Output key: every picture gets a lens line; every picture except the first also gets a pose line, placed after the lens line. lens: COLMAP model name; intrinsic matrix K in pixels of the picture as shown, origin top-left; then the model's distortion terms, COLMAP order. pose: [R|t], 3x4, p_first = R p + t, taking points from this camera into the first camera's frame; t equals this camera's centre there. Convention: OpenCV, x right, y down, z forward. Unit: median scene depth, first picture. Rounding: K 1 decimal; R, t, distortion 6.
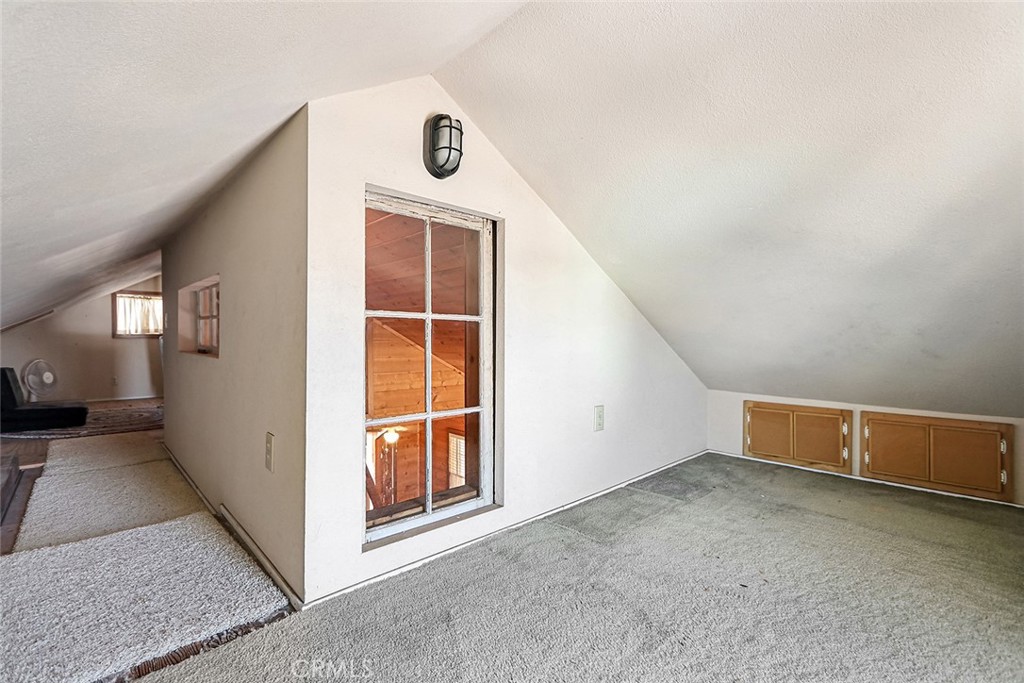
lens RADIAL K [[469.2, 0, 503.9], [0, 469.2, 338.8], [0, 0, 1]] dist [0.002090, -0.002978]
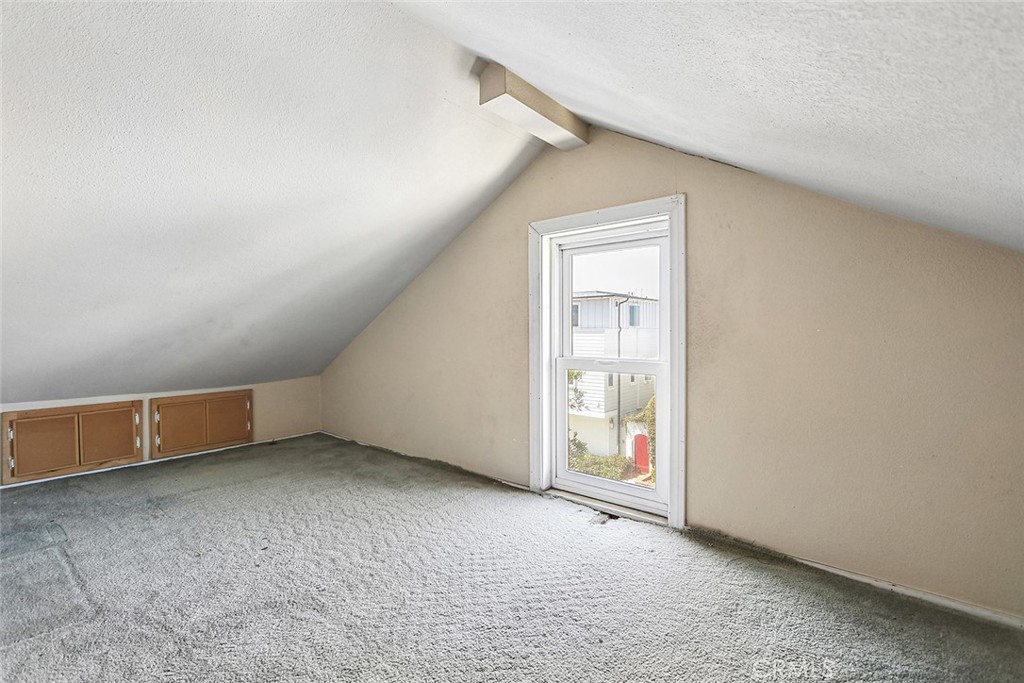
lens RADIAL K [[469.2, 0, 504.0], [0, 469.2, 339.7], [0, 0, 1]] dist [0.002090, -0.002978]
pose [[-0.115571, -0.022750, 0.993039, -0.443899], [0.003423, 0.999723, 0.023301, -0.004238], [-0.993293, 0.006092, -0.115461, 0.359916]]
